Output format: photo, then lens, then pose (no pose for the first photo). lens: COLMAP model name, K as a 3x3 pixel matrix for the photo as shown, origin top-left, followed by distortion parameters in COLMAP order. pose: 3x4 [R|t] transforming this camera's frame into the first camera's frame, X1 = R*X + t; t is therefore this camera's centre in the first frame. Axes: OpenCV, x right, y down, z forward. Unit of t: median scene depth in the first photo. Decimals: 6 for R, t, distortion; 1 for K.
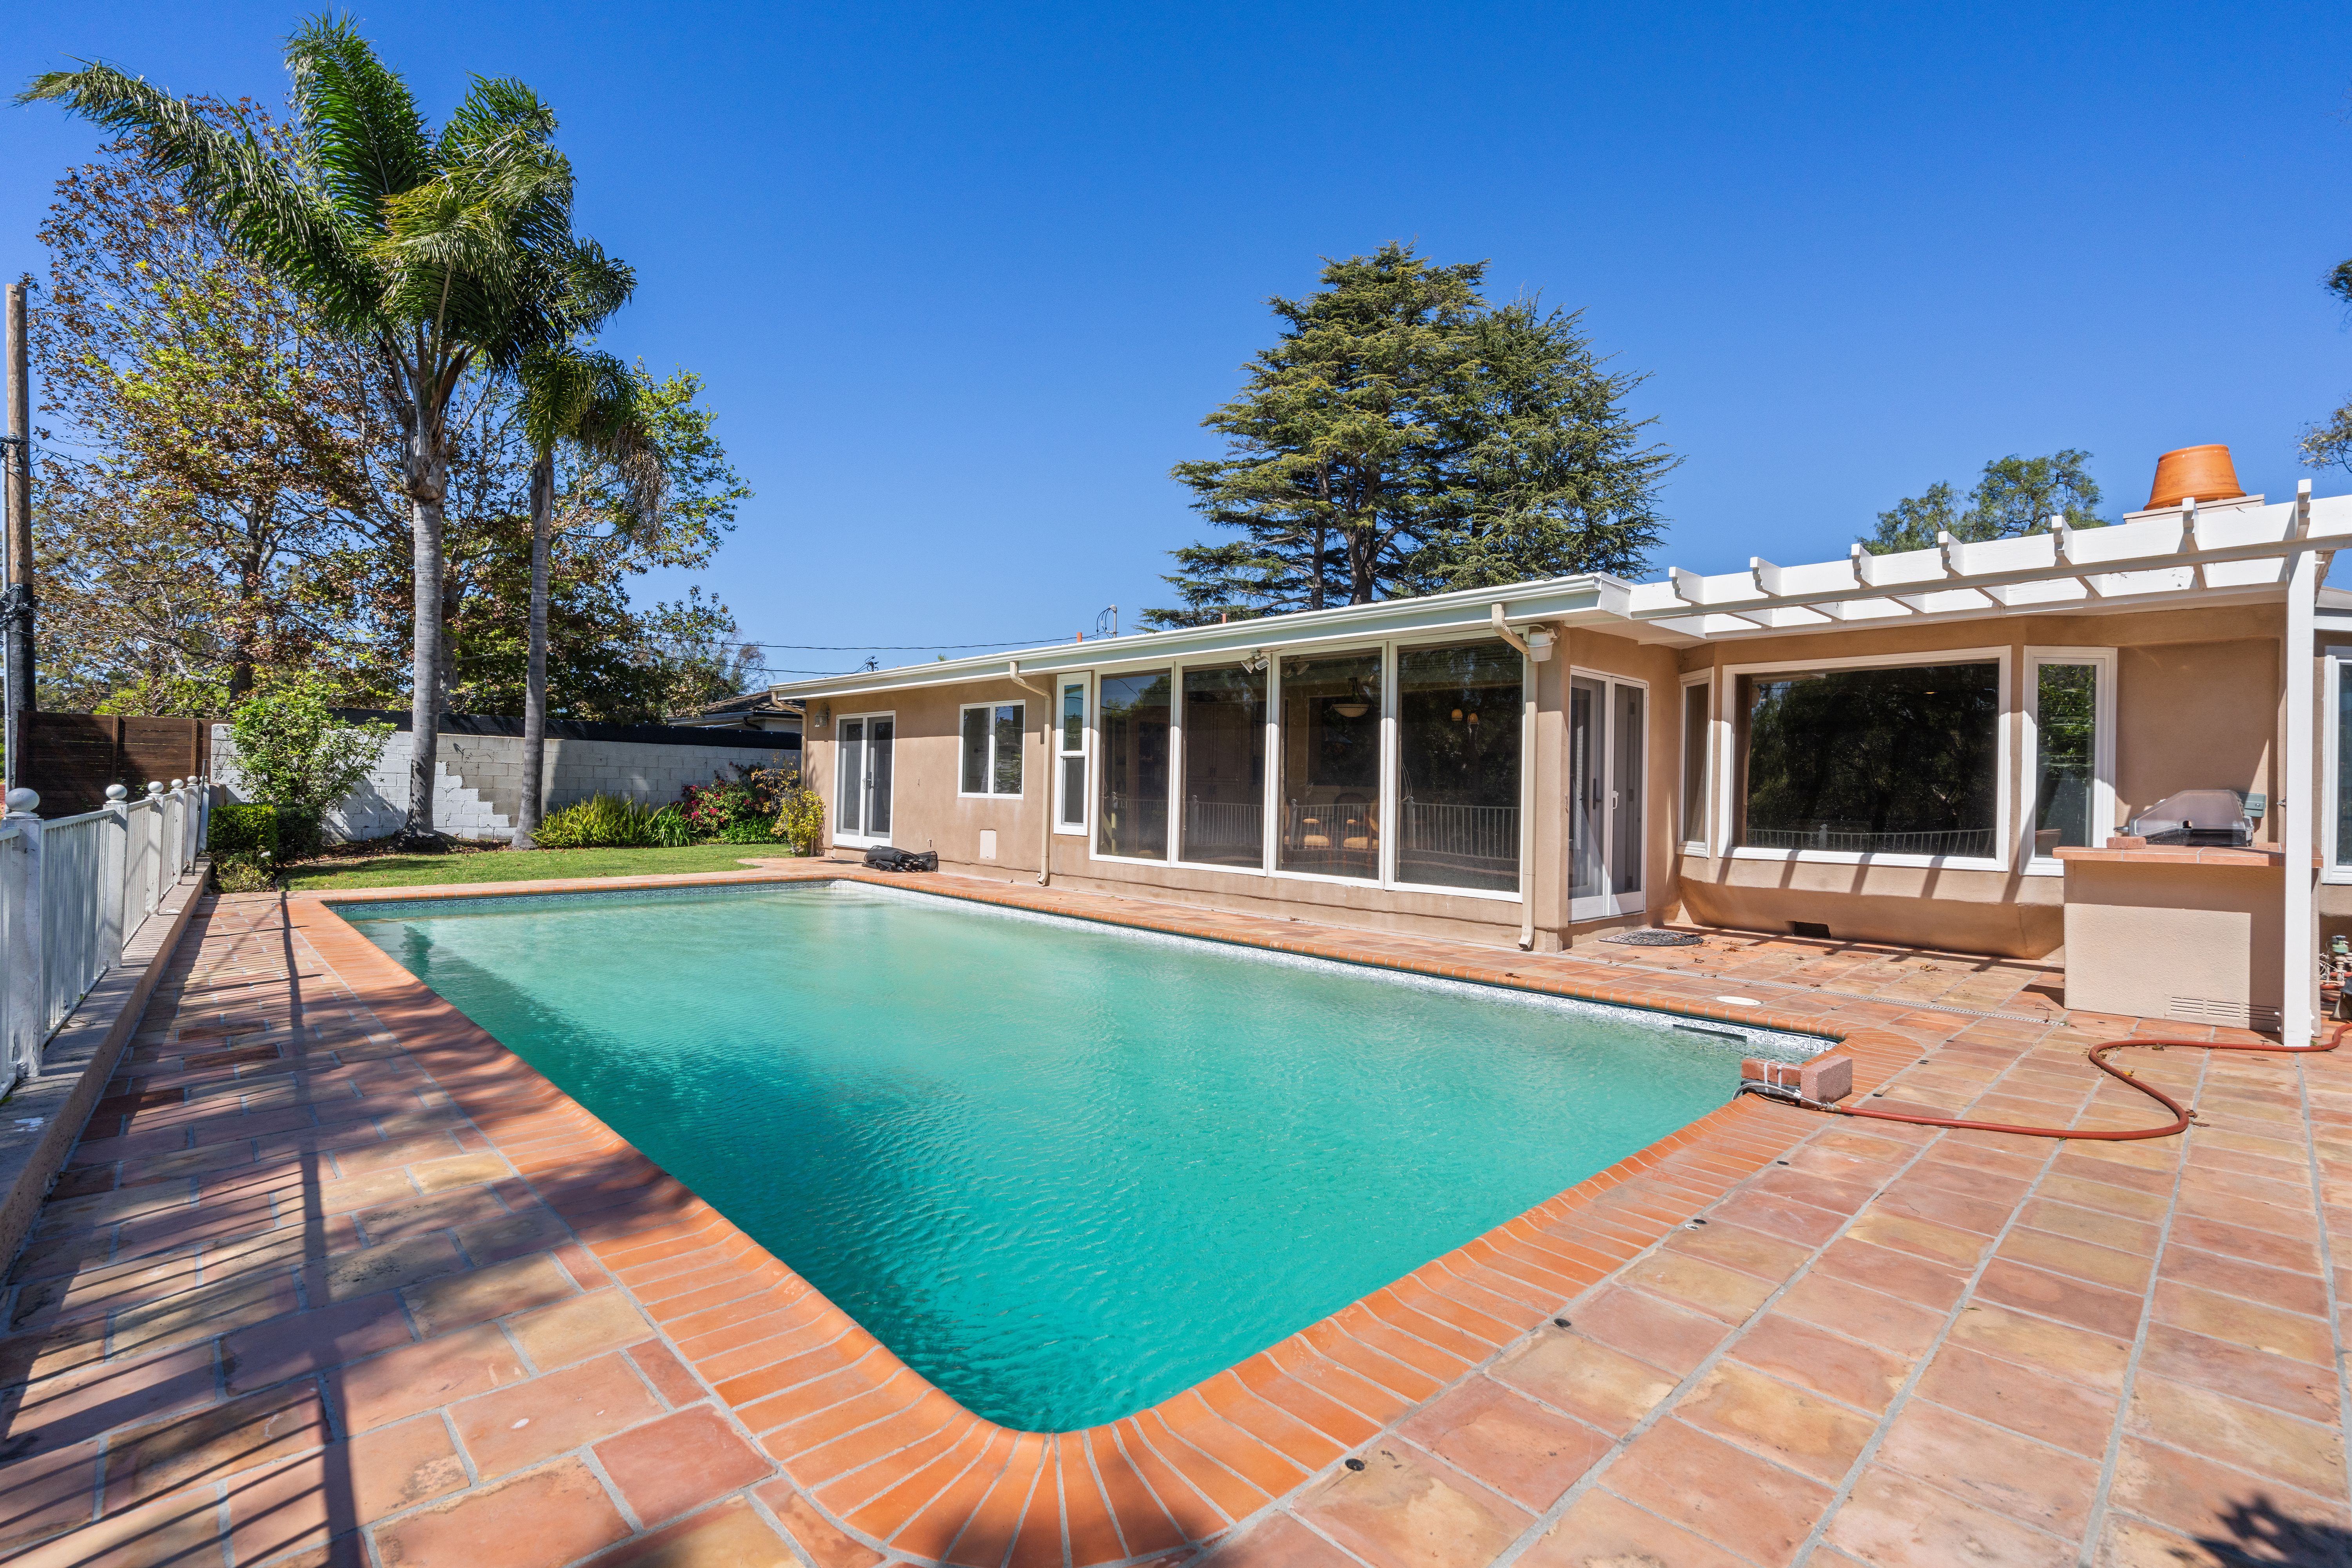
lens RADIAL K [[1073.4, 0, 1174.1], [0, 1073.4, 782.4], [0, 0, 1]] dist [0.017326, 0.000242]
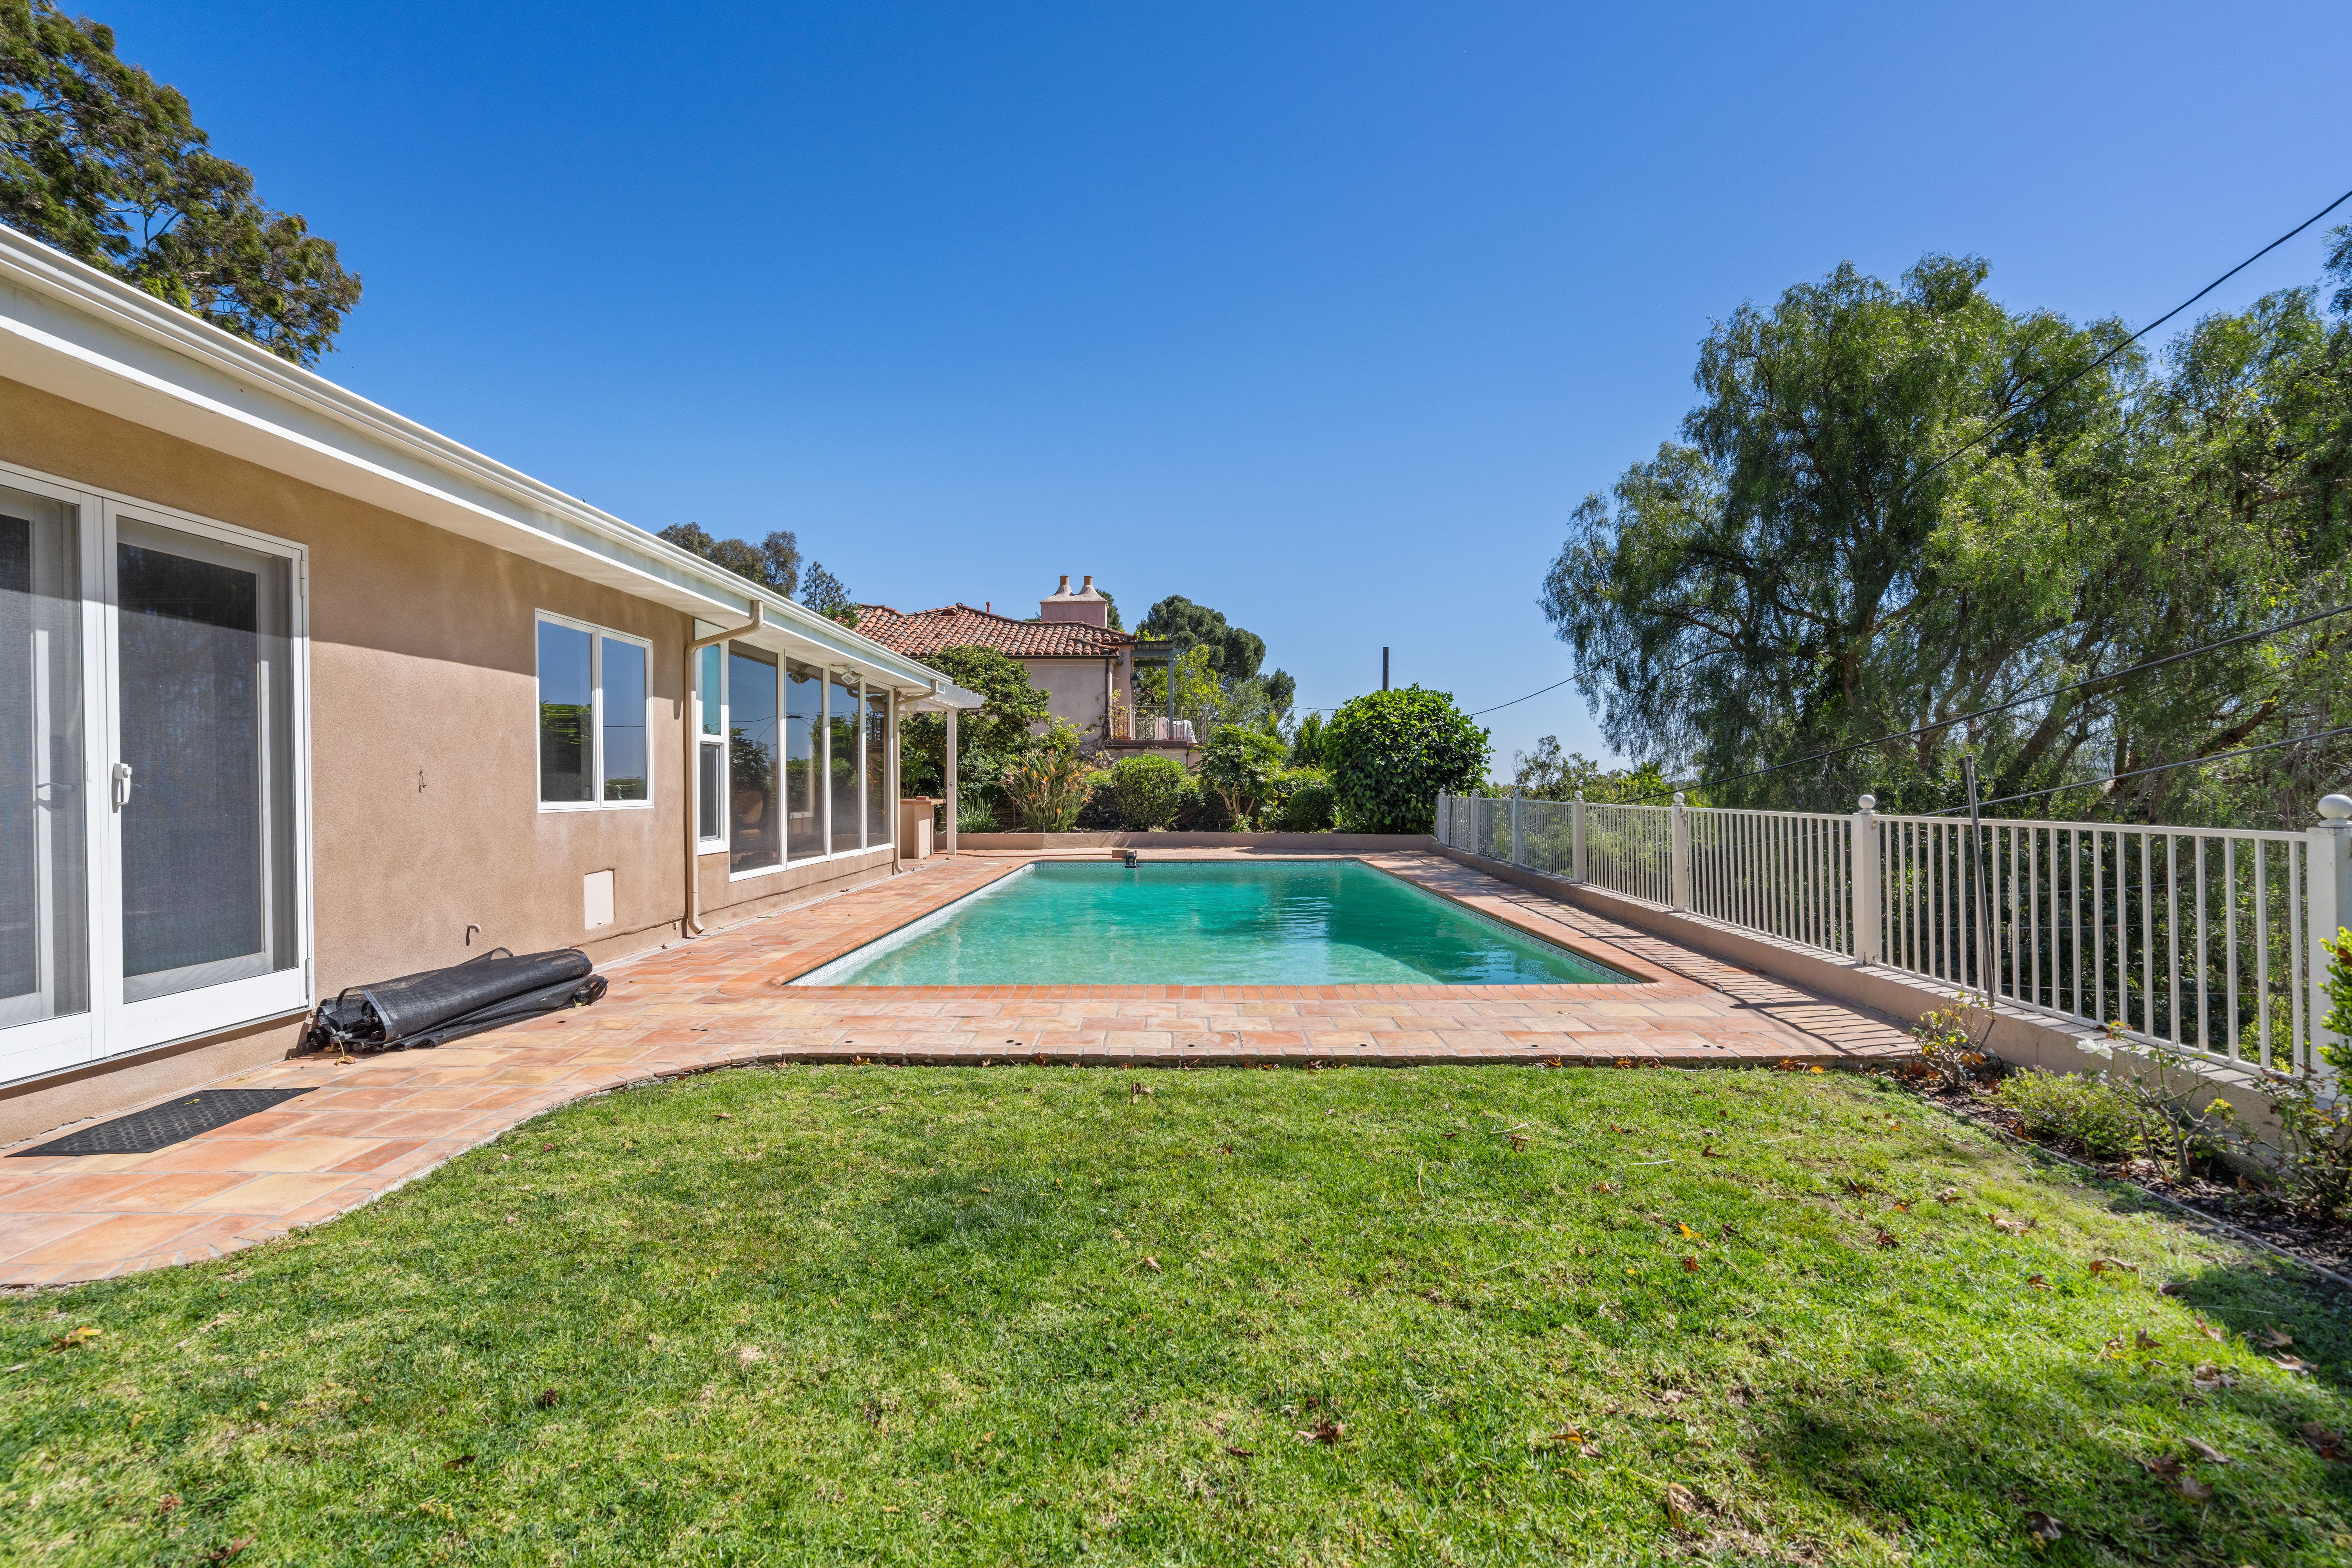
lens RADIAL K [[1073.4, 0, 1175.4], [0, 1073.4, 785.5], [0, 0, 1]] dist [0.017326, 0.000242]
pose [[-0.716124, -0.013877, 0.697835, -0.802878], [-0.014685, 0.999881, 0.004814, -0.004276], [-0.697819, -0.006800, -0.716242, 1.285184]]
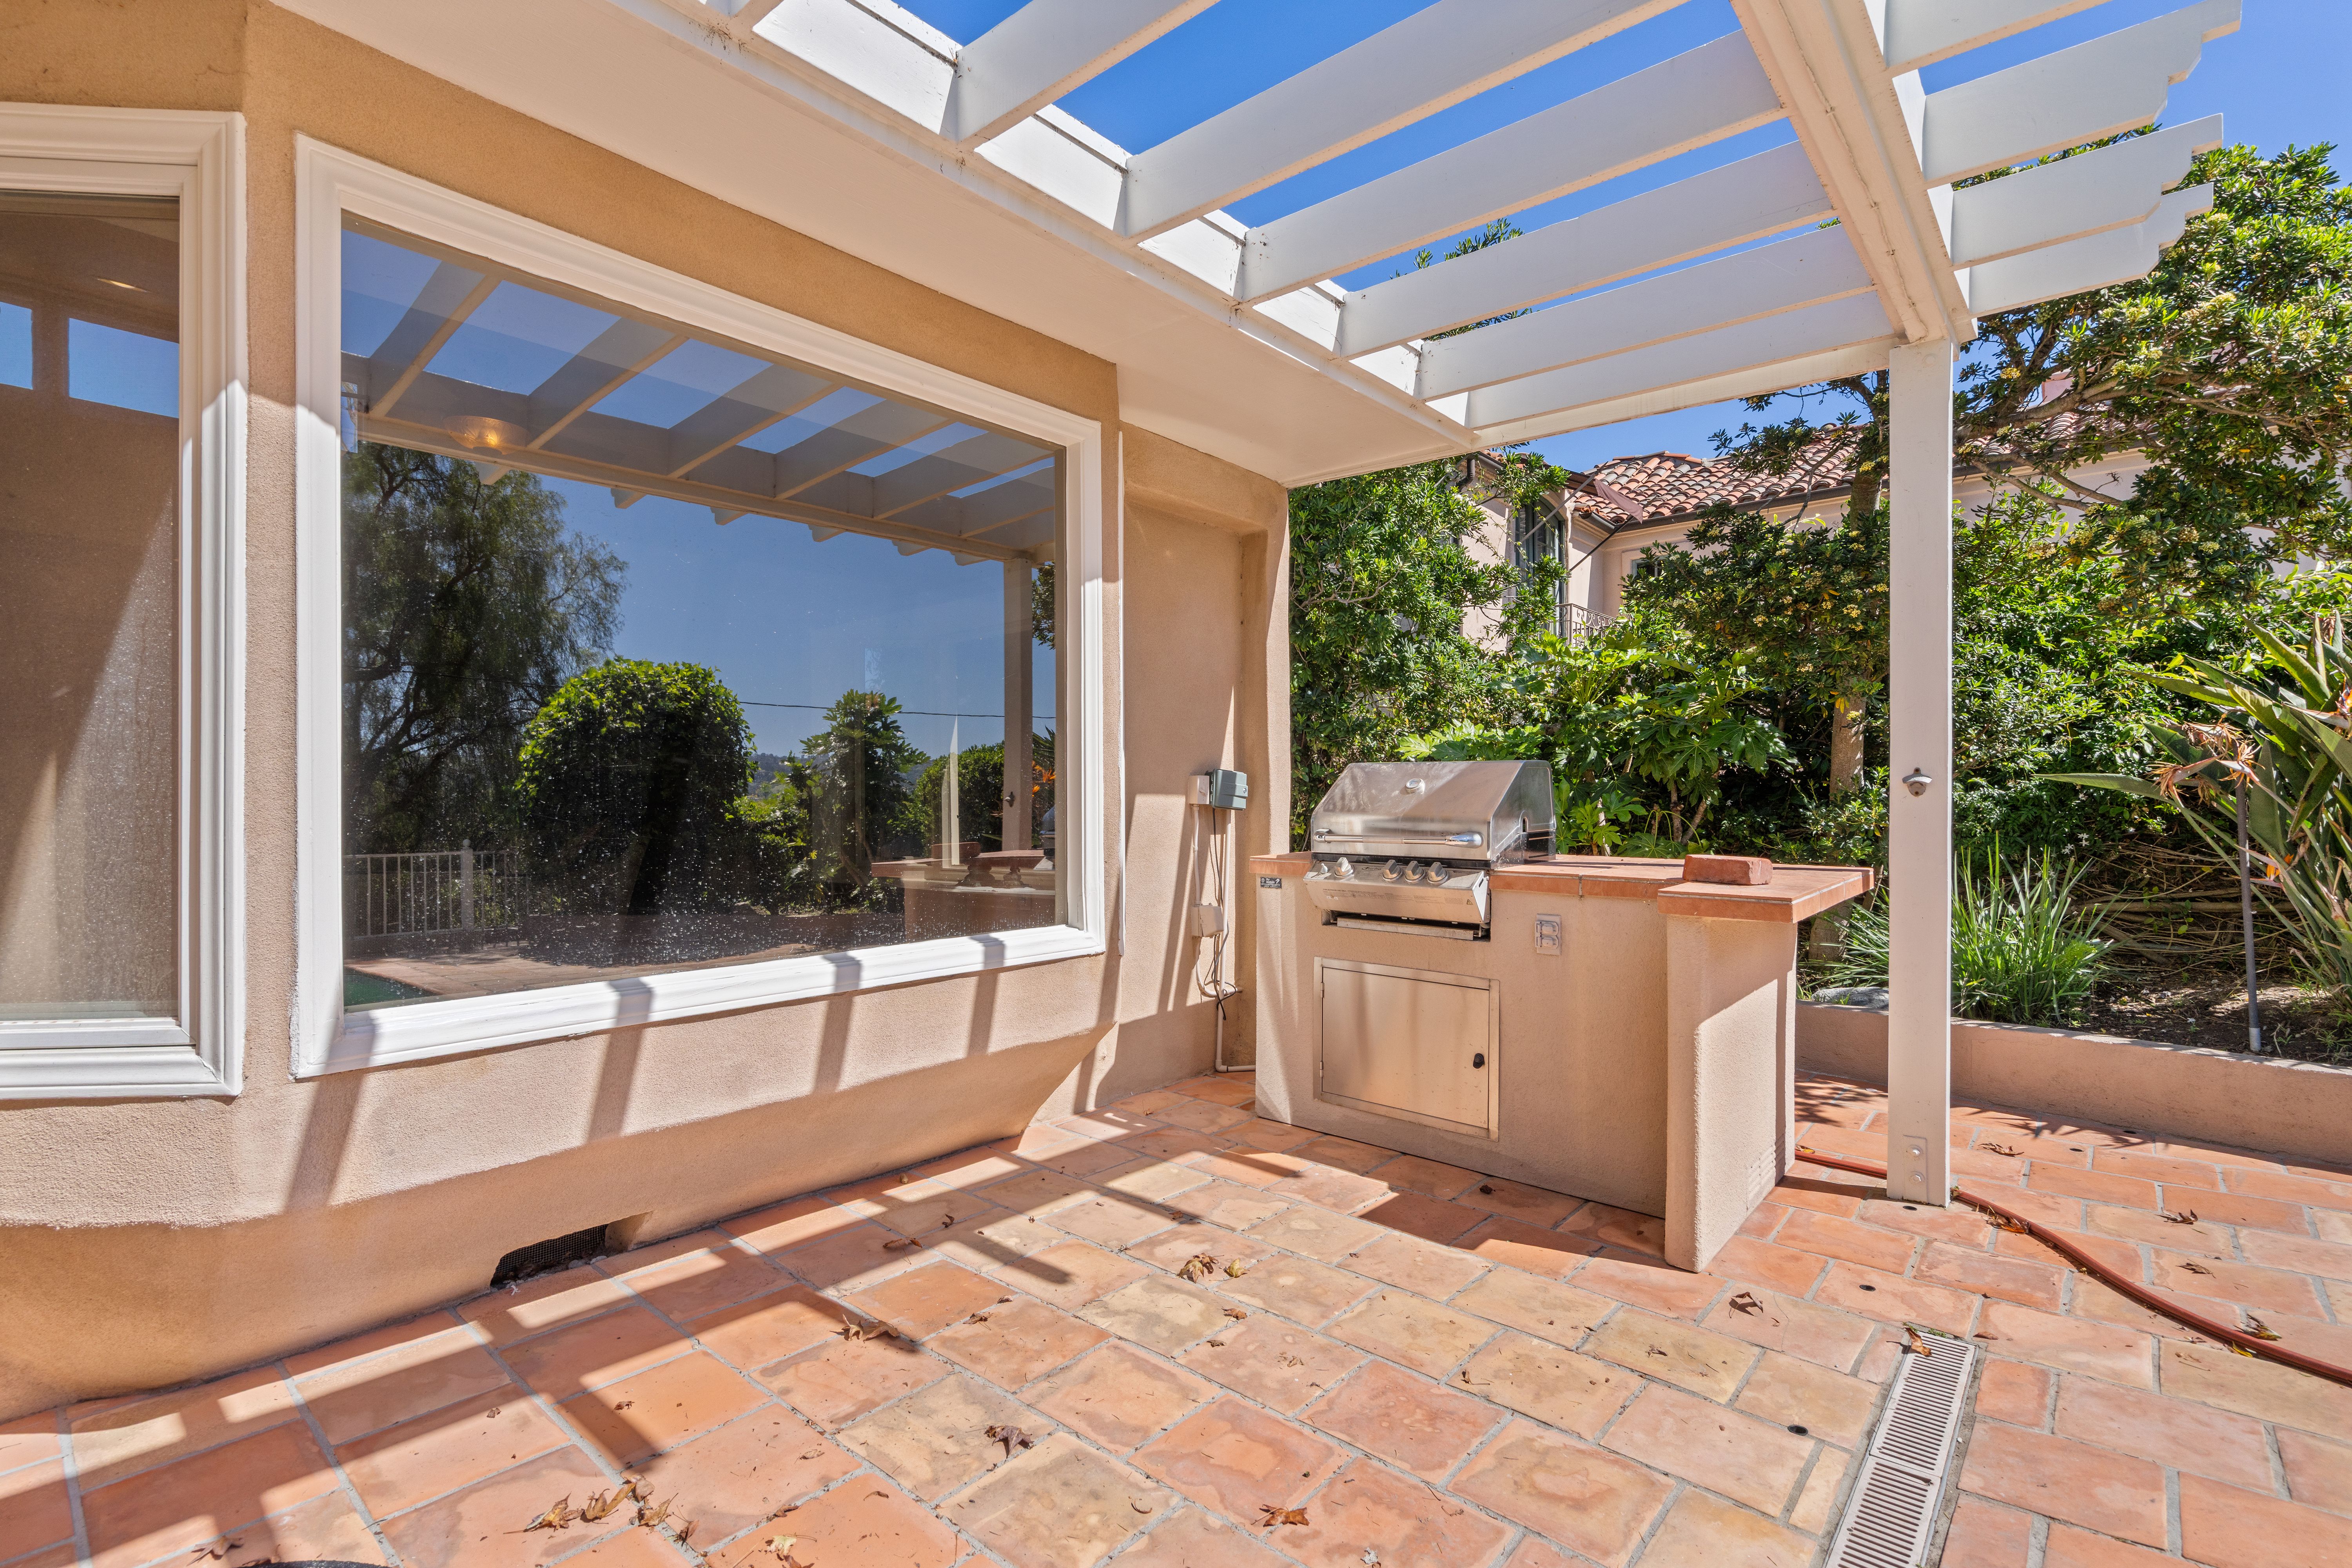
lens RADIAL K [[1073.4, 0, 1175.2], [0, 1073.4, 792.3], [0, 0, 1]] dist [0.017326, 0.000242]
pose [[-0.083888, -0.016997, 0.996330, 0.216950], [-0.015060, 0.999762, 0.015788, 0.007933], [-0.996361, -0.013680, -0.084124, 0.632563]]
